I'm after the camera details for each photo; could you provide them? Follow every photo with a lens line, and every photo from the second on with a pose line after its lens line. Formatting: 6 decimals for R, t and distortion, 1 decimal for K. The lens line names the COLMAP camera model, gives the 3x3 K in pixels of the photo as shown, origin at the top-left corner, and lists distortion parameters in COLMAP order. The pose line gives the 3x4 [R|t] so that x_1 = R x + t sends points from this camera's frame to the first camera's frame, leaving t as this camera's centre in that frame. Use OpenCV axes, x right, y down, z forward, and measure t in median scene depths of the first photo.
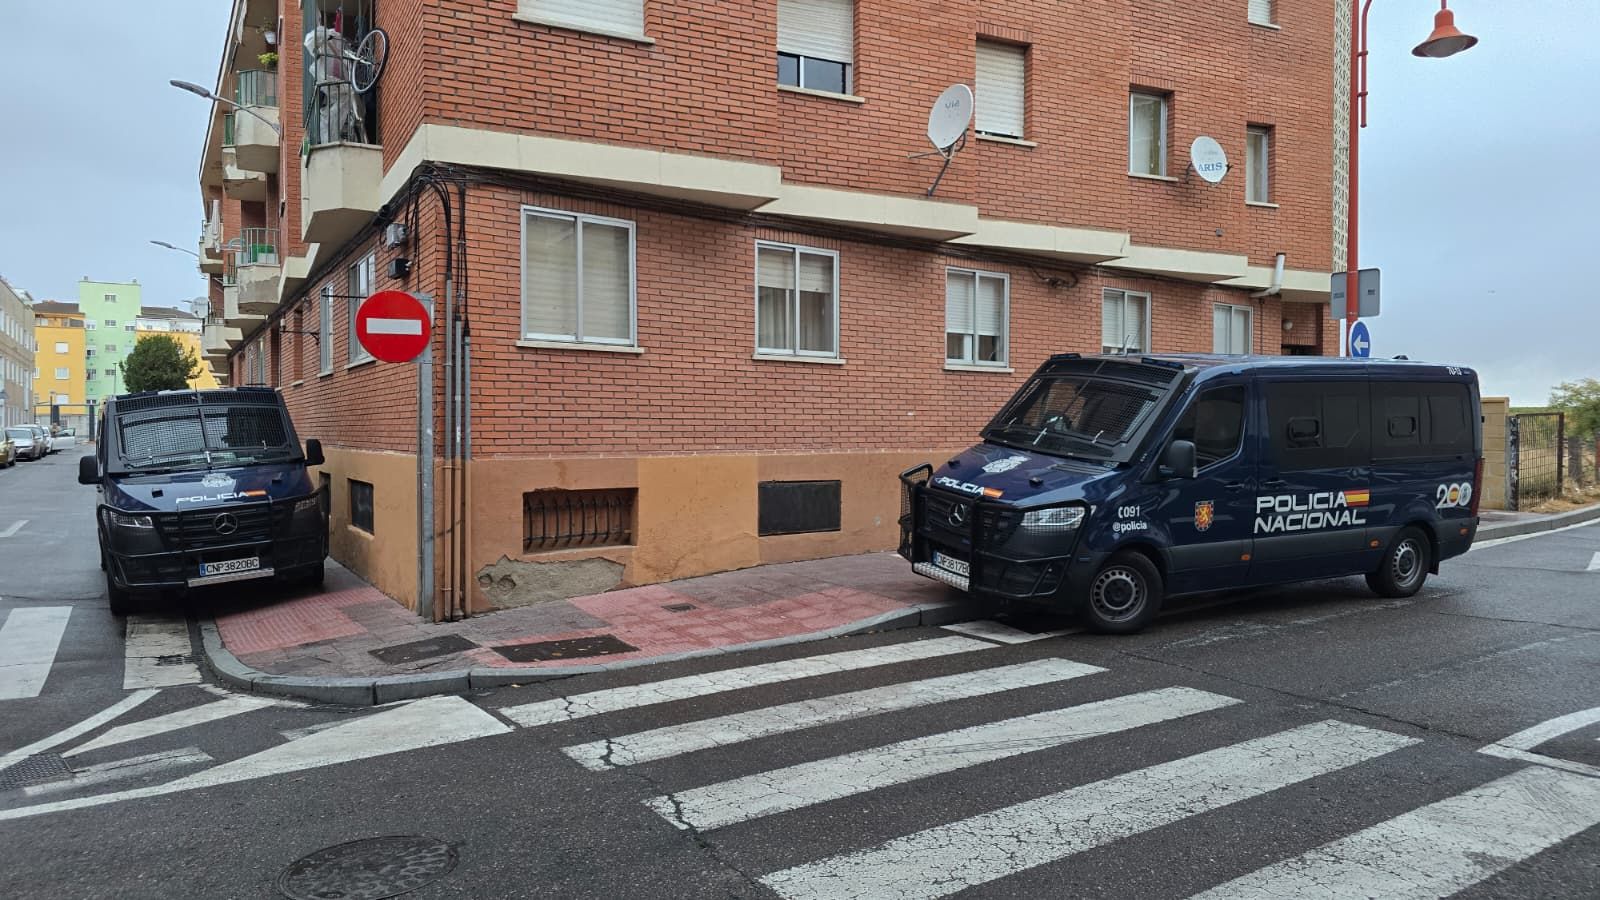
lens RADIAL K [[1048.2, 0, 788.1], [0, 1048.2, 440.8], [0, 0, 1]] dist [0.066372, -0.057505]
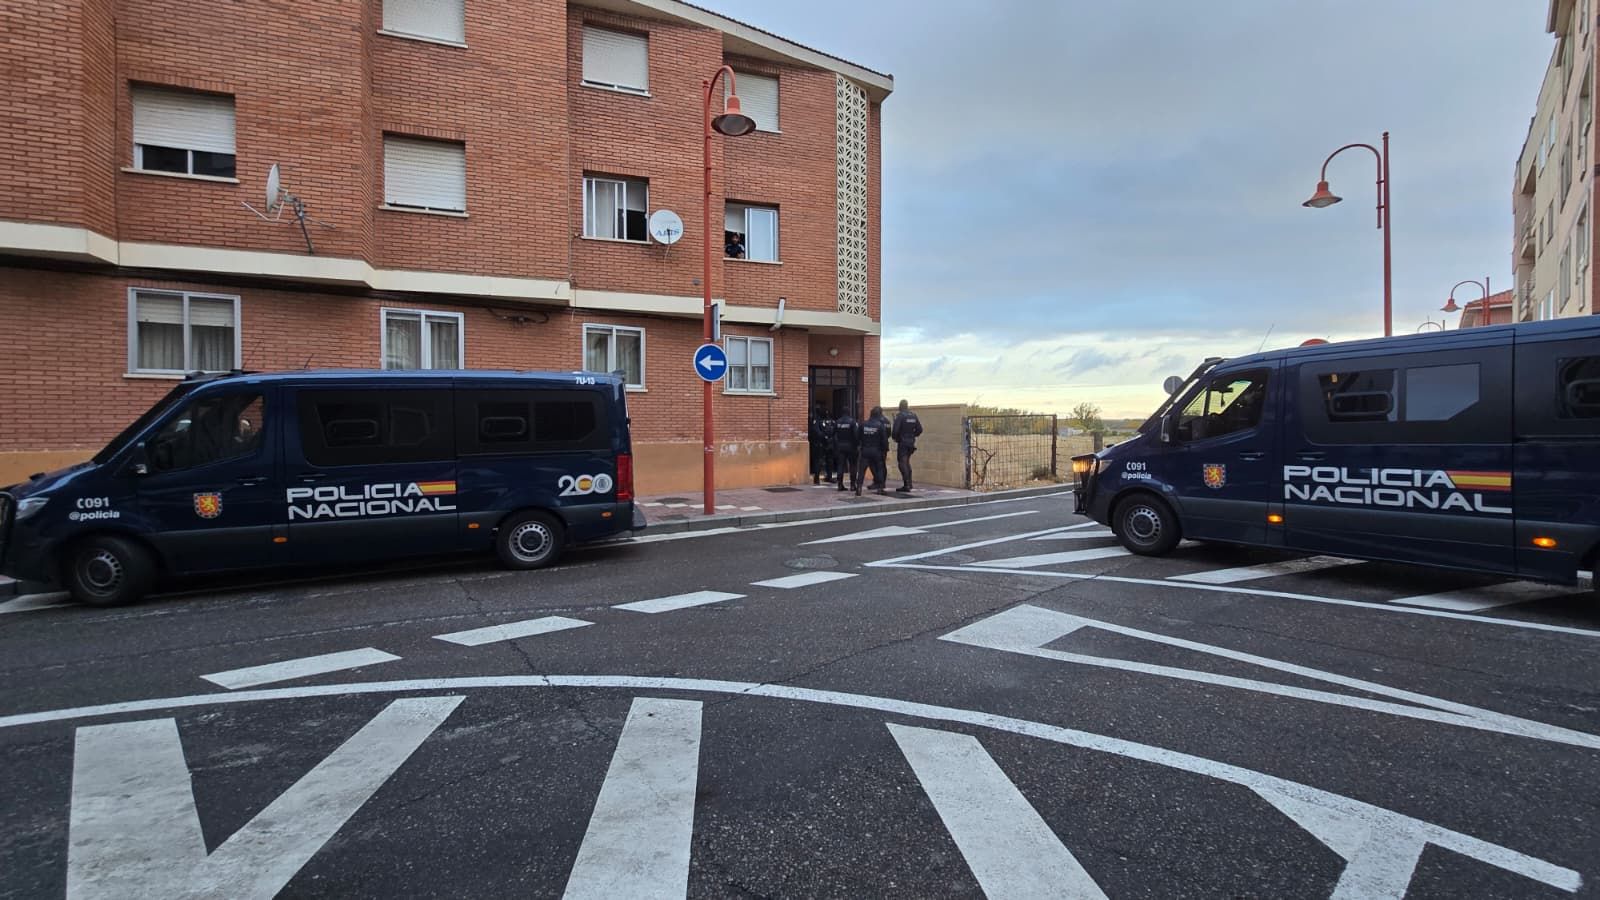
lens RADIAL K [[651.1, 0, 796.1], [0, 651.1, 427.9], [0, 0, 1]] dist [0.000602, 0.000737]
pose [[0.994338, -0.003762, -0.106198, 0.939082], [0.002743, 0.999949, -0.009735, -0.004883], [0.106229, 0.009389, 0.994297, 0.295390]]
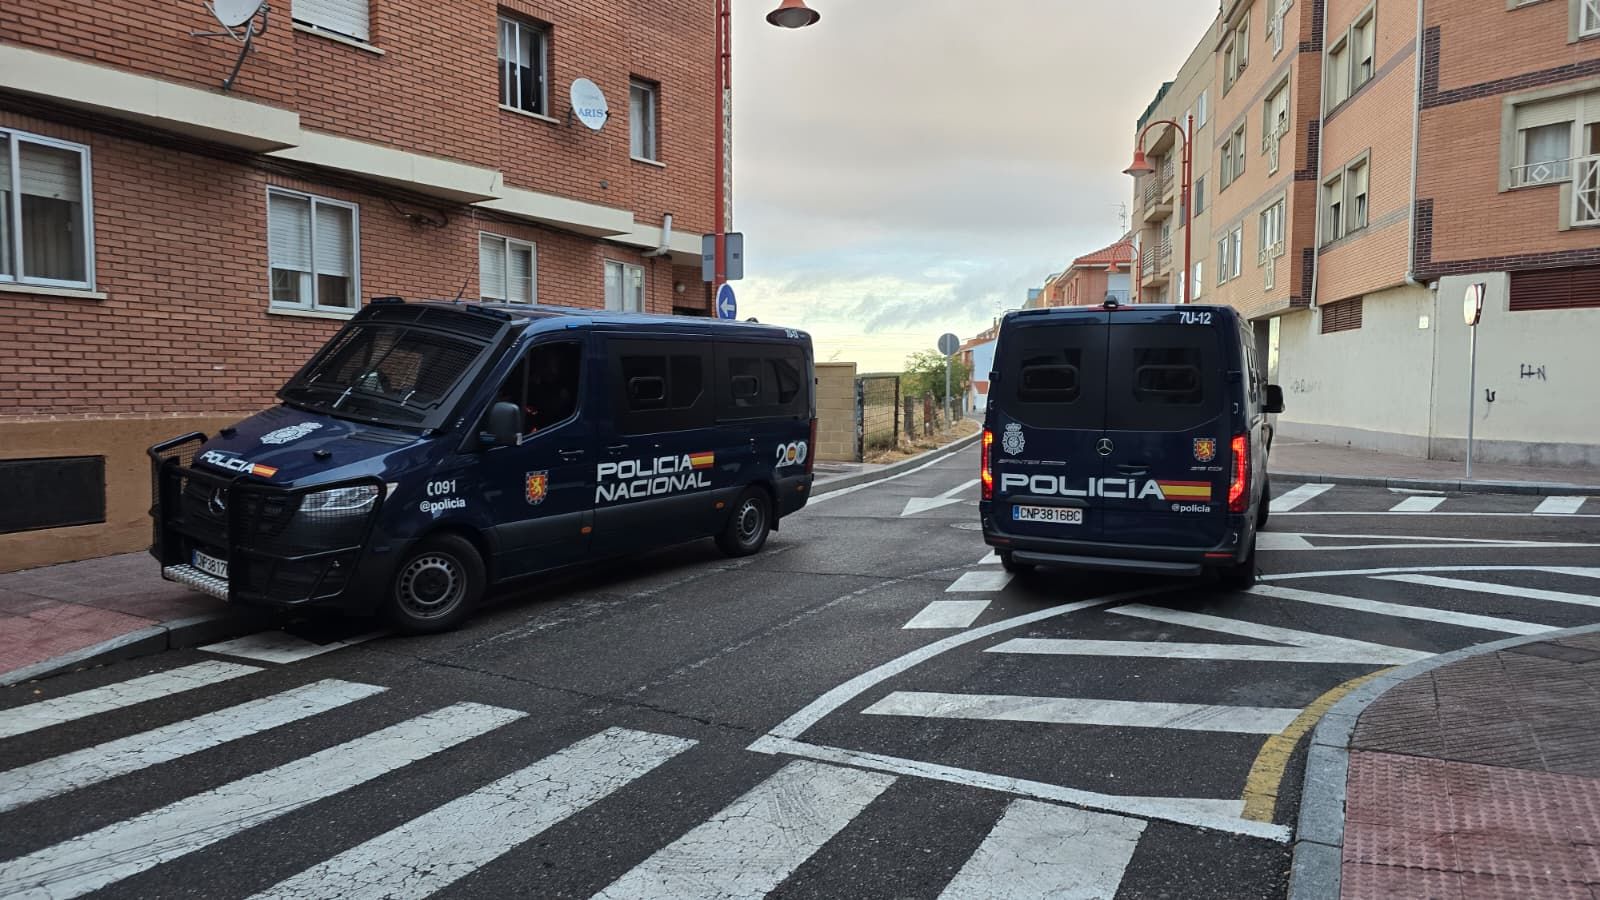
lens RADIAL K [[1048.2, 0, 788.1], [0, 1048.2, 440.8], [0, 0, 1]] dist [0.066372, -0.057505]
pose [[0.875519, -0.020718, 0.482740, 0.128896], [0.001949, 0.999224, 0.039350, -0.001821], [-0.483180, -0.033511, 0.874880, 0.109465]]
